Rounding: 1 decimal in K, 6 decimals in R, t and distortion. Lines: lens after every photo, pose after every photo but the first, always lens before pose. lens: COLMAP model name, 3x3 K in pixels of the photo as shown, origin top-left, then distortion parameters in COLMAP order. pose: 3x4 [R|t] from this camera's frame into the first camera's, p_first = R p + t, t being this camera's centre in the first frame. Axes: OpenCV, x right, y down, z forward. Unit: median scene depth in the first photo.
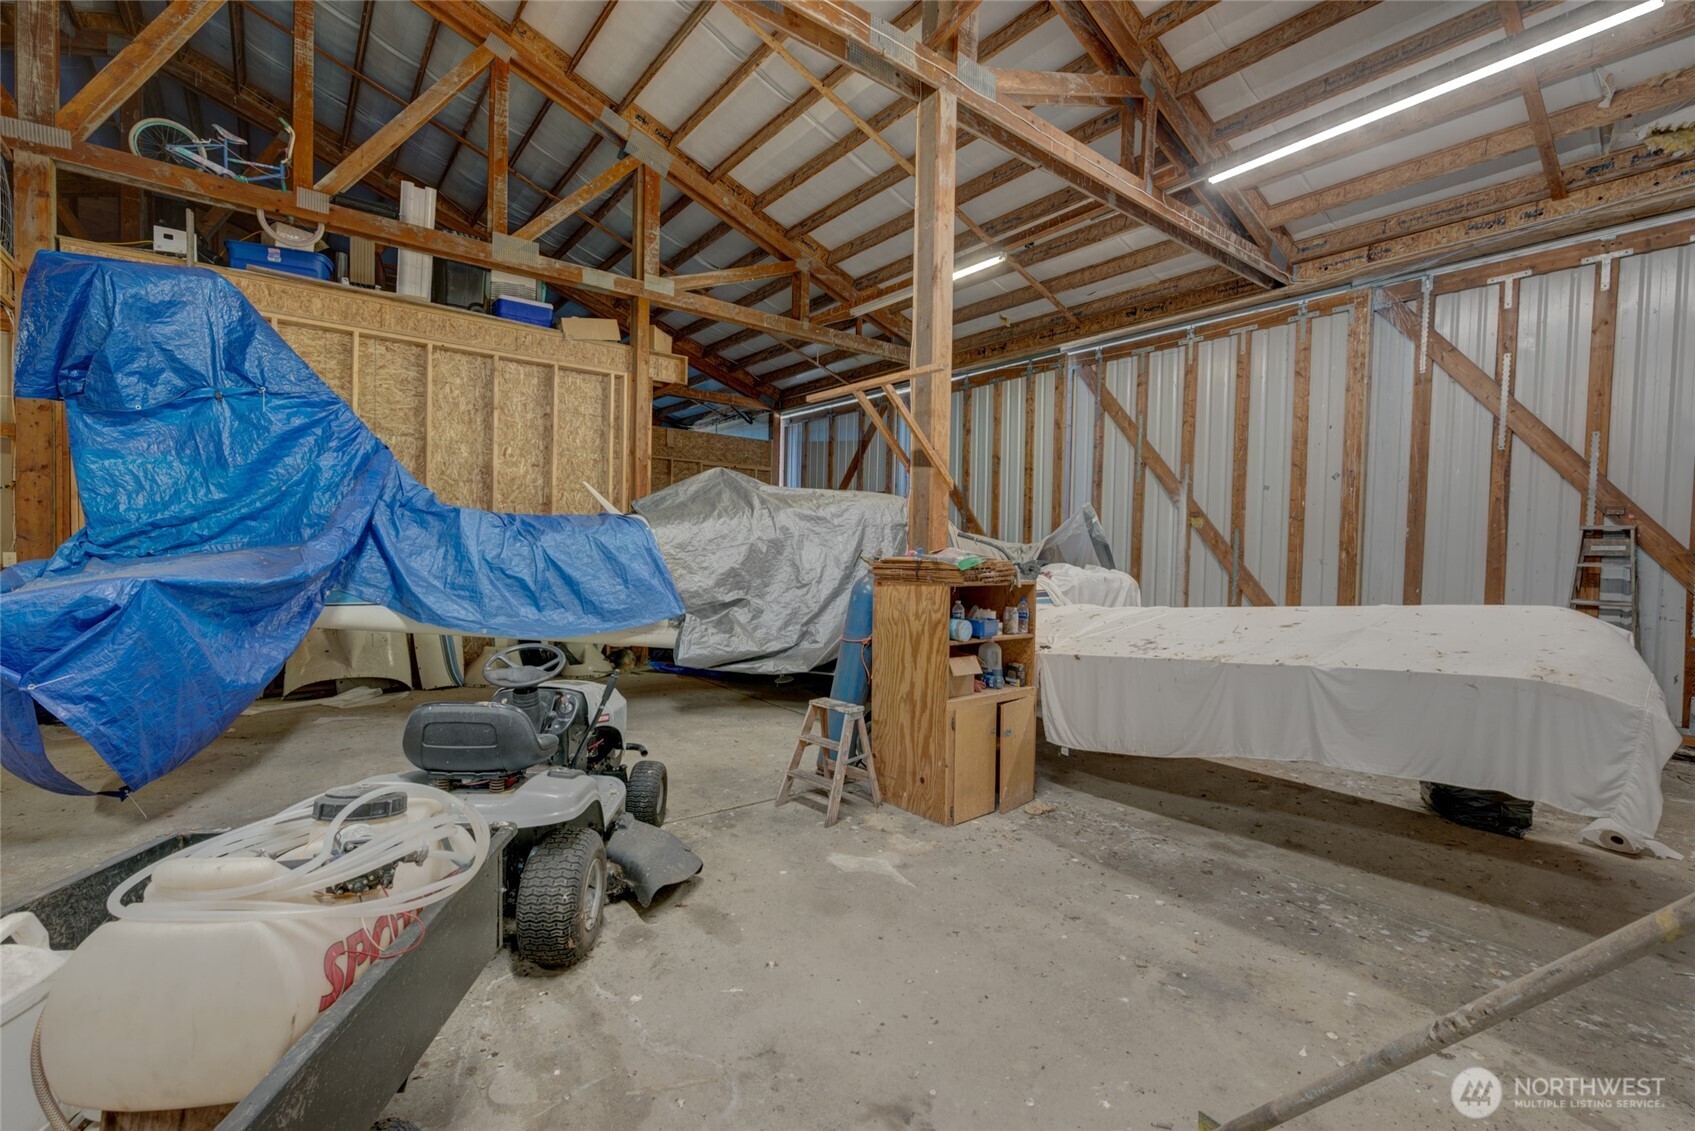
lens RADIAL K [[753.6, 0, 842.9], [0, 753.6, 568.6], [0, 0, 1]] dist [-0.001628, -0.000149]
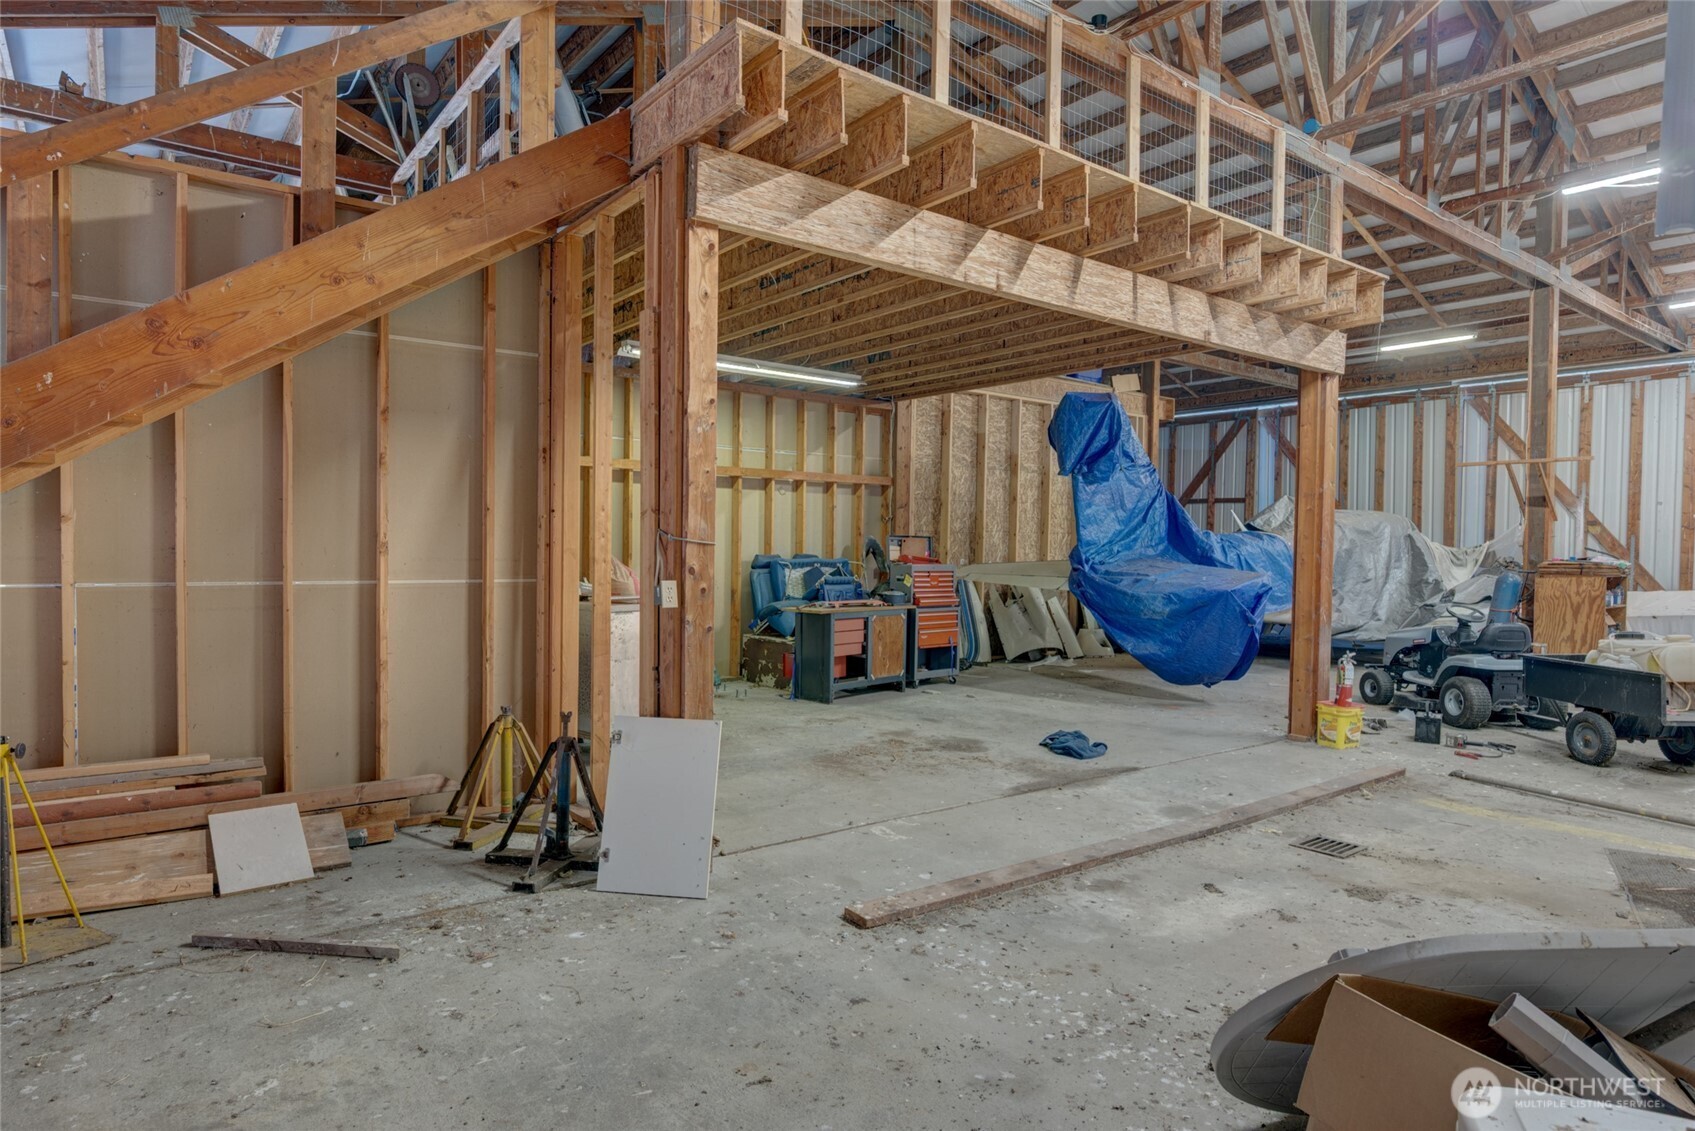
lens RADIAL K [[985.9, 0, 852.8], [0, 985.9, 564.0], [0, 0, 1]] dist [0.006440, -0.000203]
pose [[0.999966, -0.007539, -0.003477, -0.763103], [0.007523, 0.999961, -0.004518, -0.005776], [0.003511, 0.004492, 0.999984, -0.654820]]
